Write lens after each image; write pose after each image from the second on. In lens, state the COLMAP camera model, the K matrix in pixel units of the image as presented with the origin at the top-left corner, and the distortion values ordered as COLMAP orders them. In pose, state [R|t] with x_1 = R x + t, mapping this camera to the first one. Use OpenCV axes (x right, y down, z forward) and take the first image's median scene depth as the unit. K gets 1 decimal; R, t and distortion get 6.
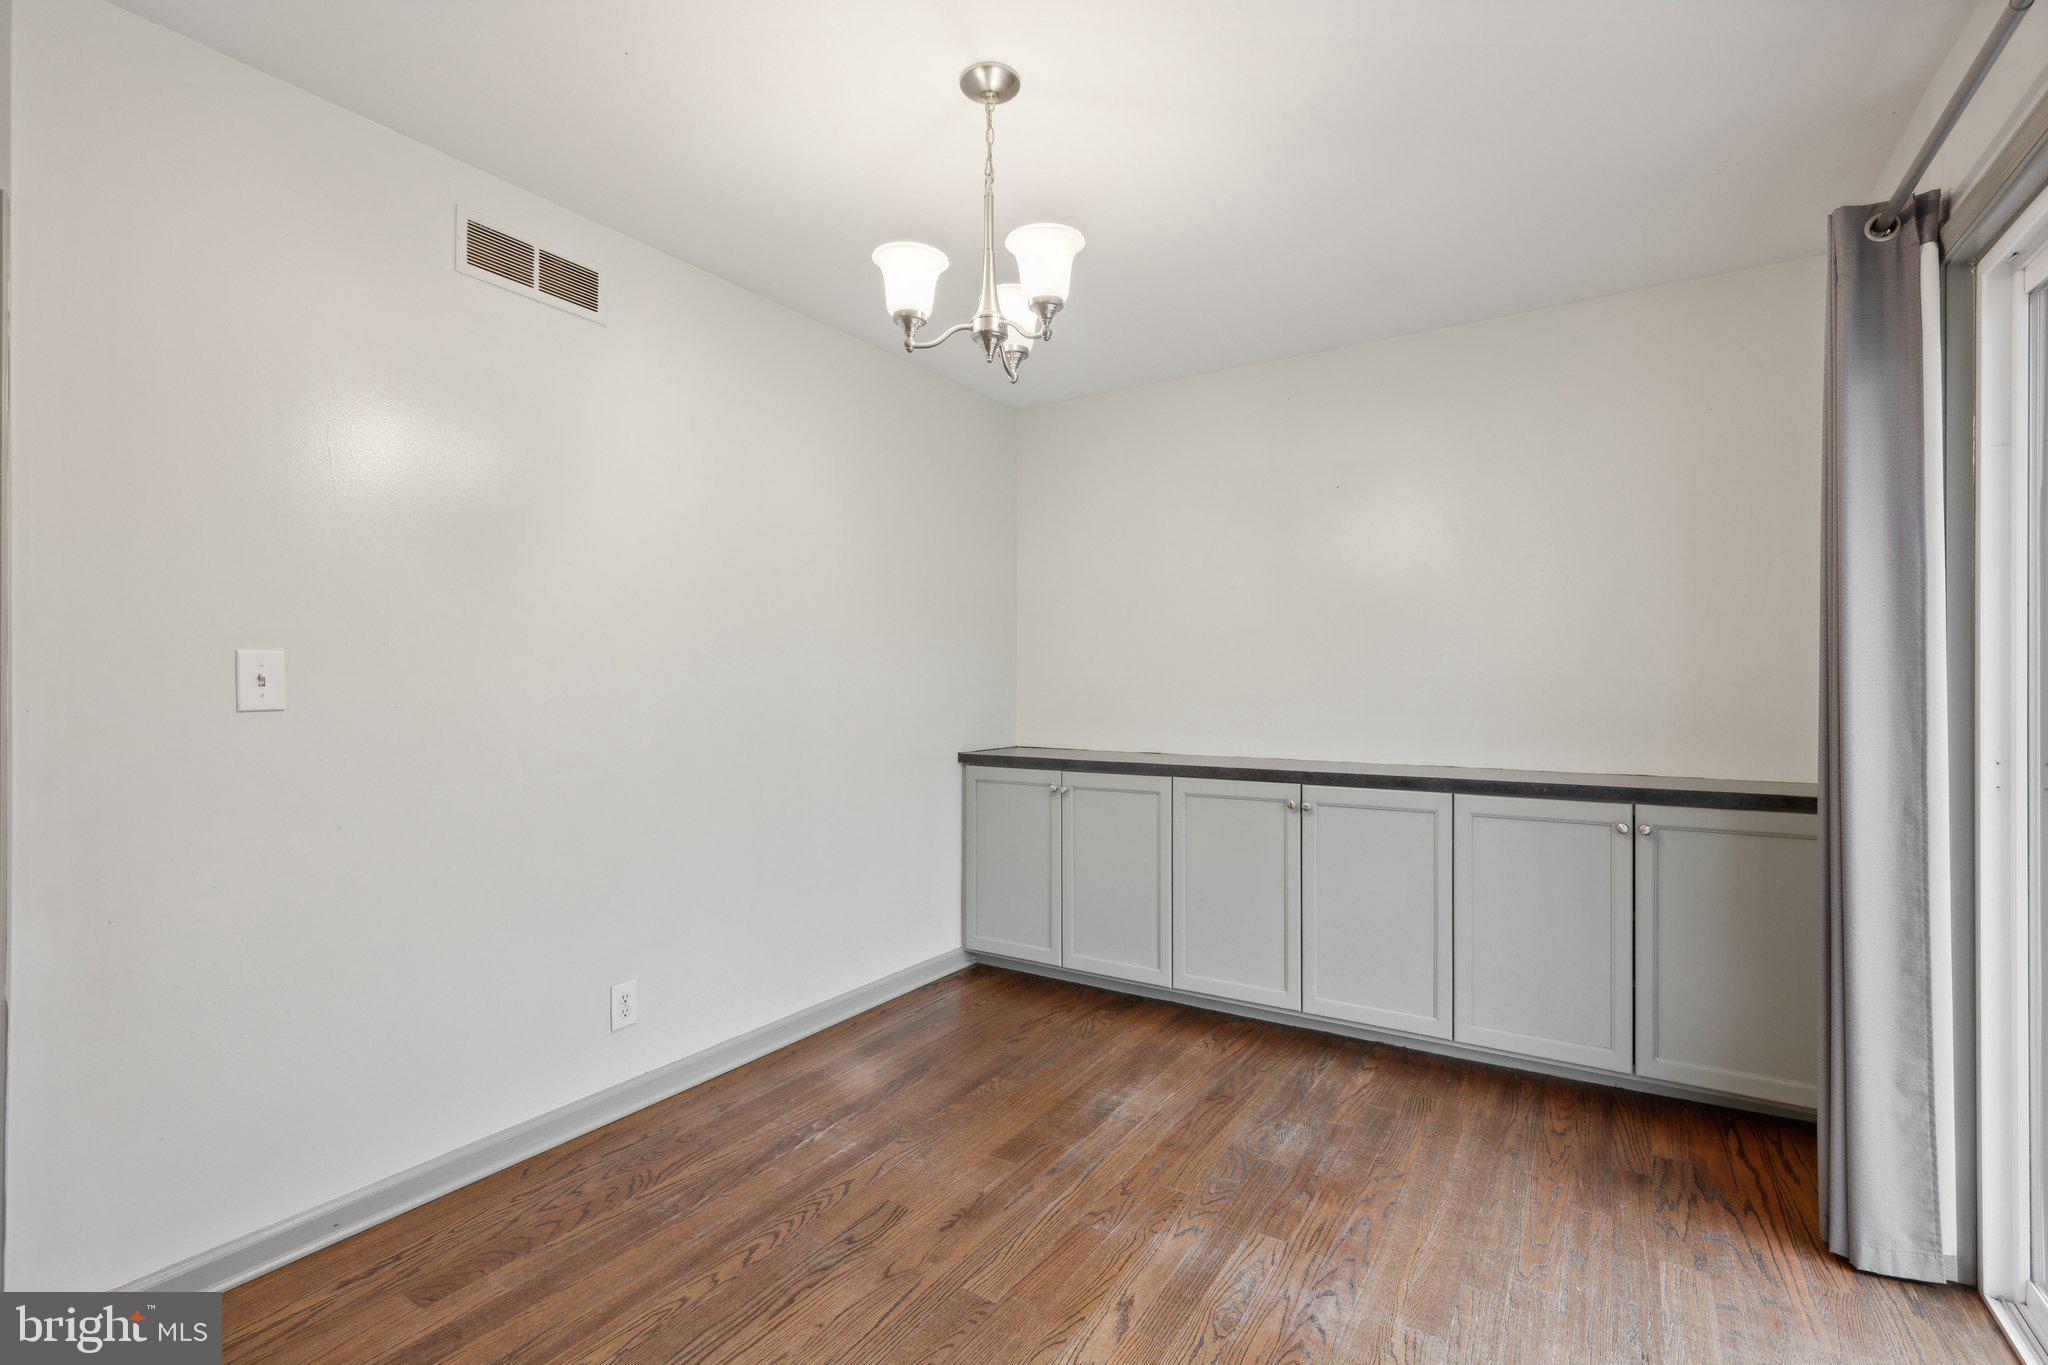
lens RADIAL K [[930.0, 0, 1026.3], [0, 930.0, 686.7], [0, 0, 1]] dist [0.002790, 0.000377]
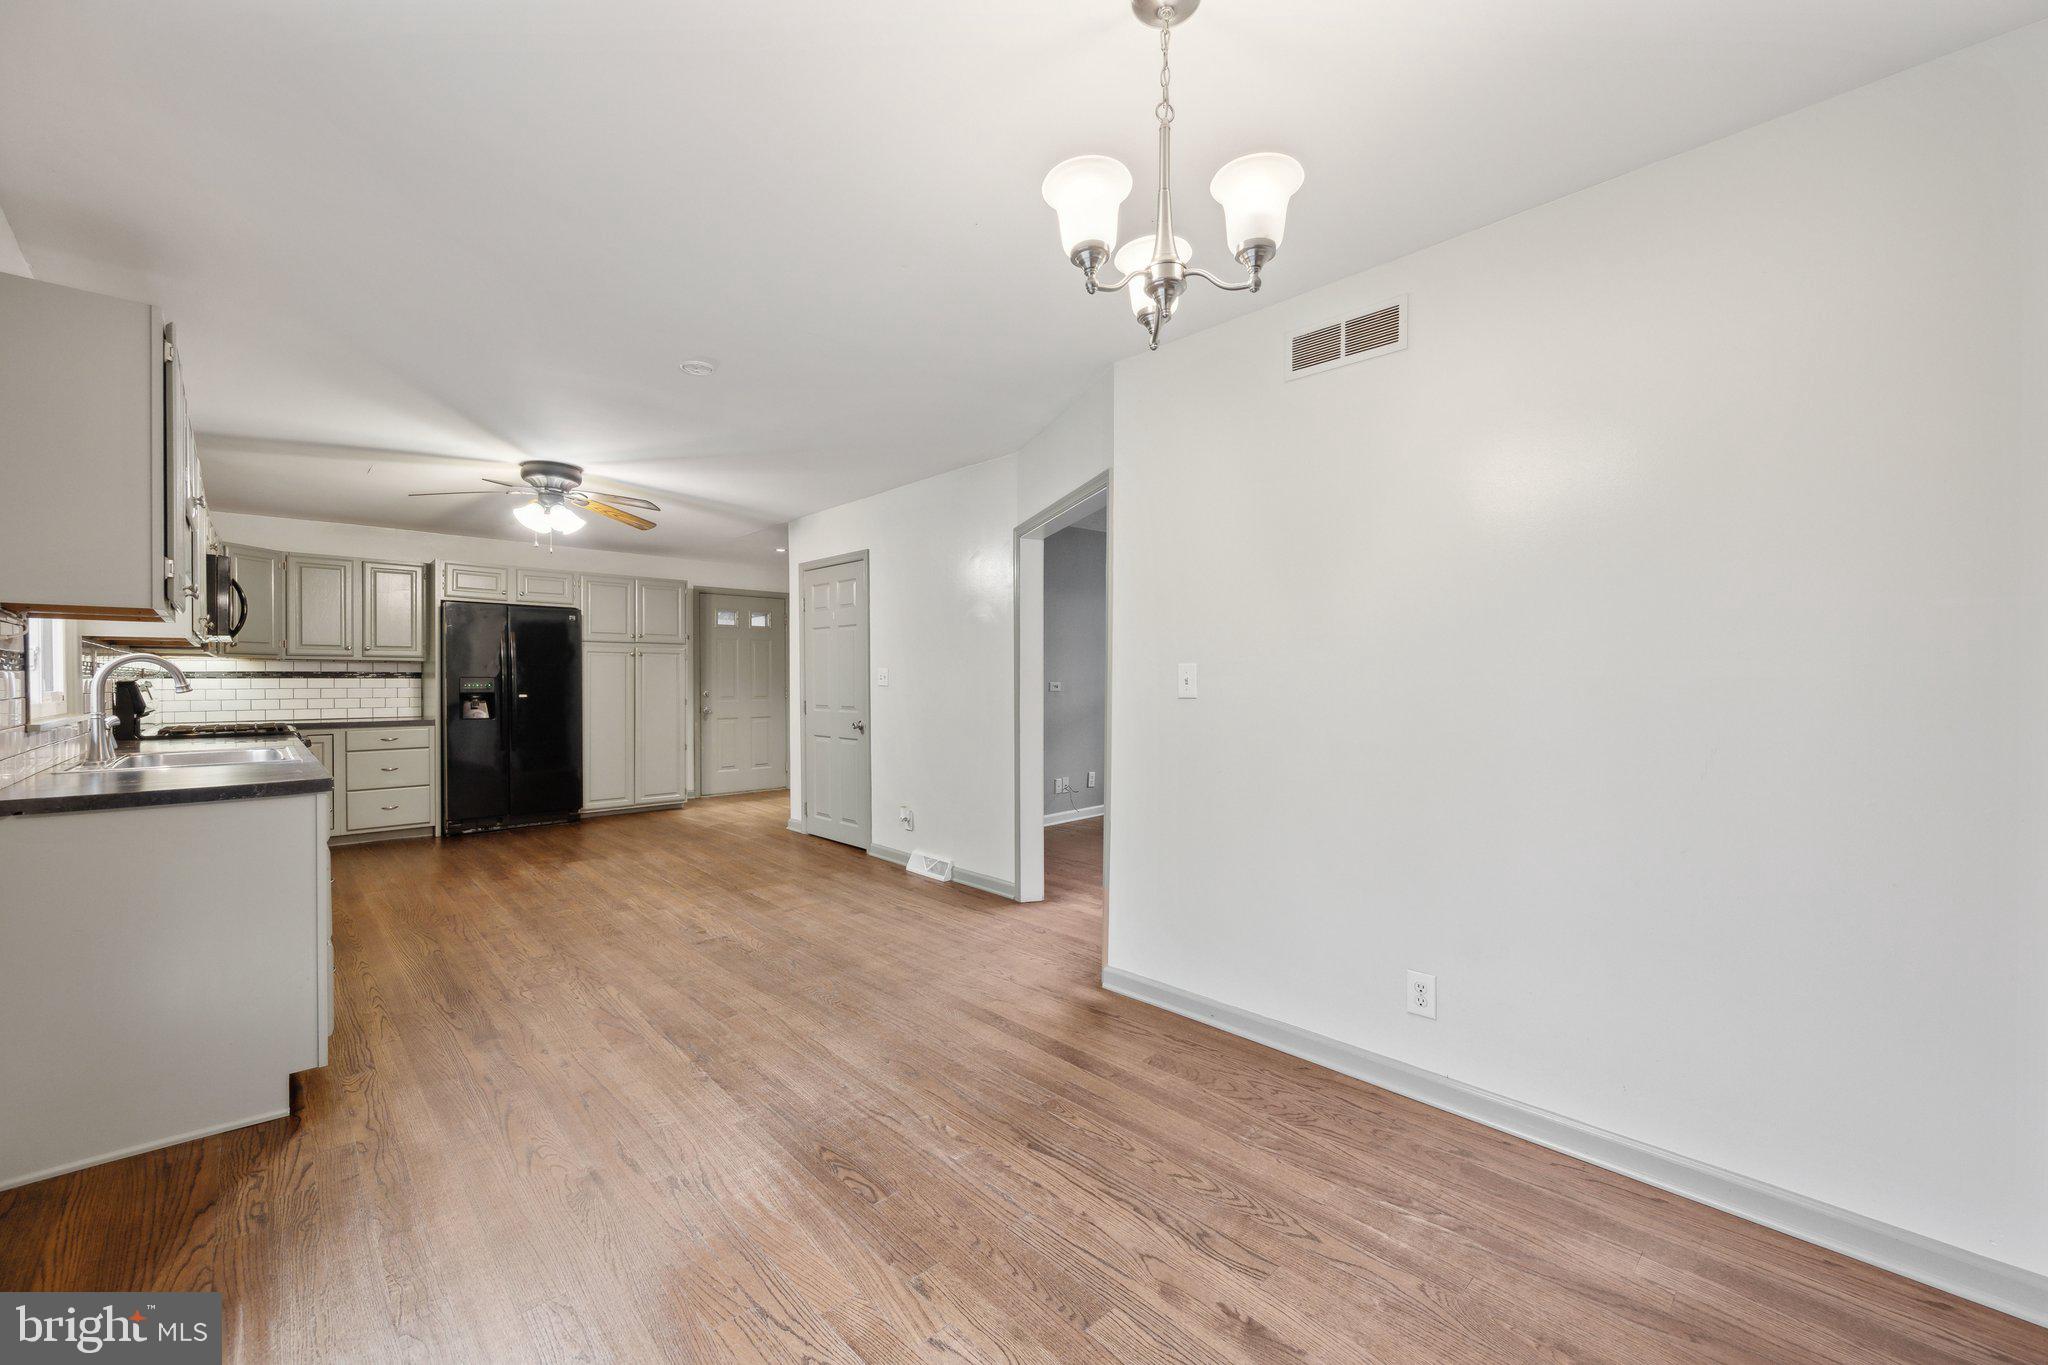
lens RADIAL K [[811.1, 0, 1028.8], [0, 811.1, 685.6], [0, 0, 1]] dist [-0.002012, -0.000142]
pose [[-0.242257, 0.004894, -0.970200, 0.580039], [-0.004764, 0.999969, 0.006234, -0.005256], [0.970200, 0.006132, -0.242226, 0.841058]]
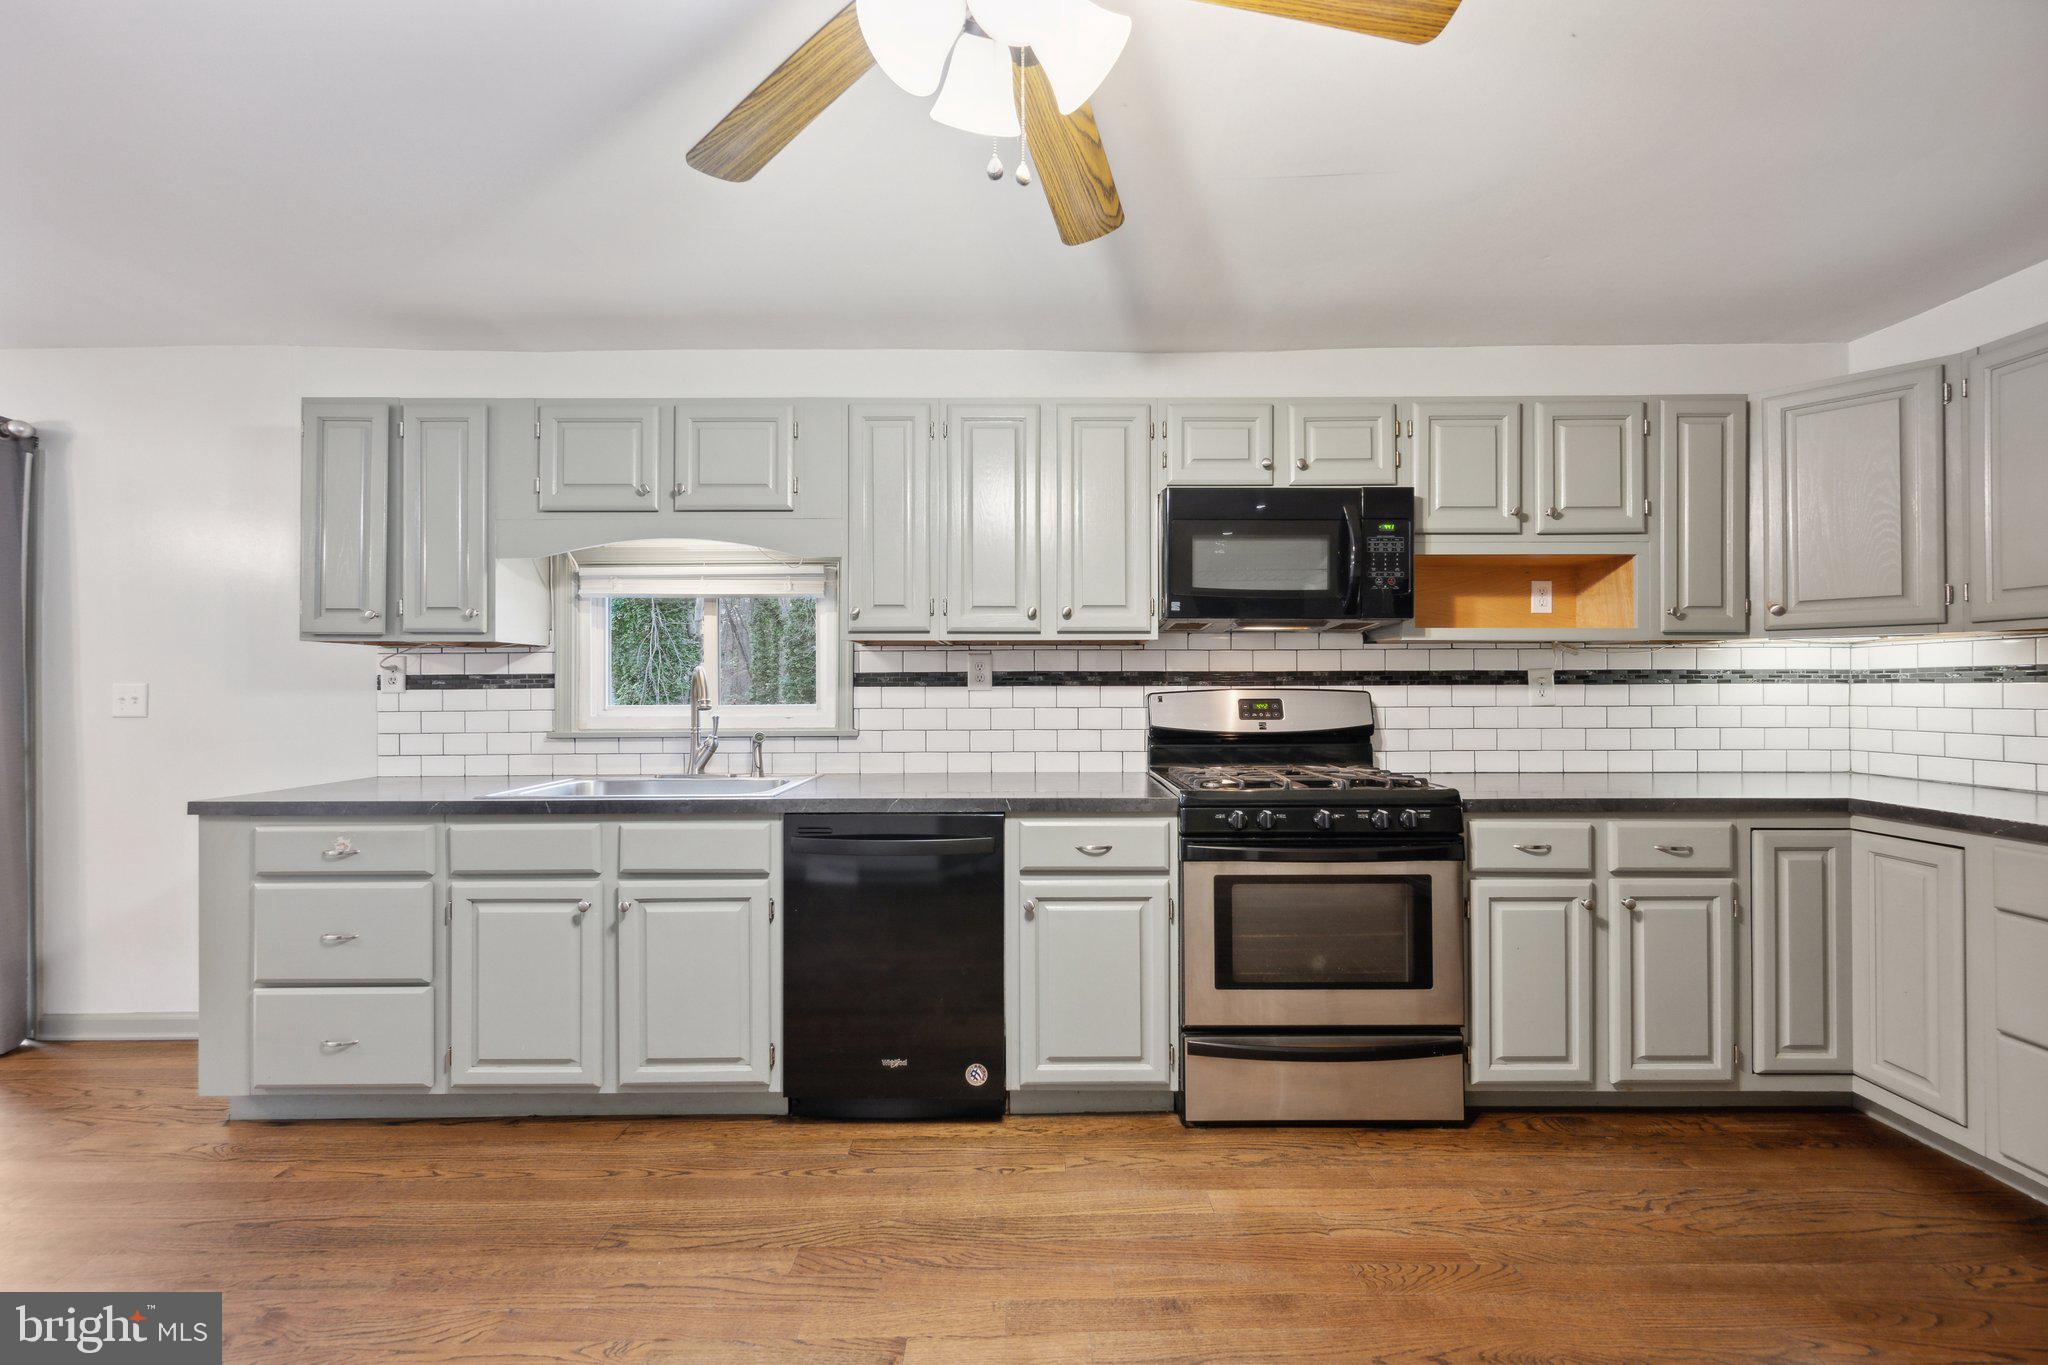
lens RADIAL K [[807.0, 0, 1025.1], [0, 807.0, 680.5], [0, 0, 1]] dist [-0.001369, -0.000017]
pose [[-0.531896, 0.006482, 0.846785, -1.402070], [0.010214, 0.999947, -0.001239, -0.014094], [-0.846748, 0.007989, -0.531934, -0.484191]]
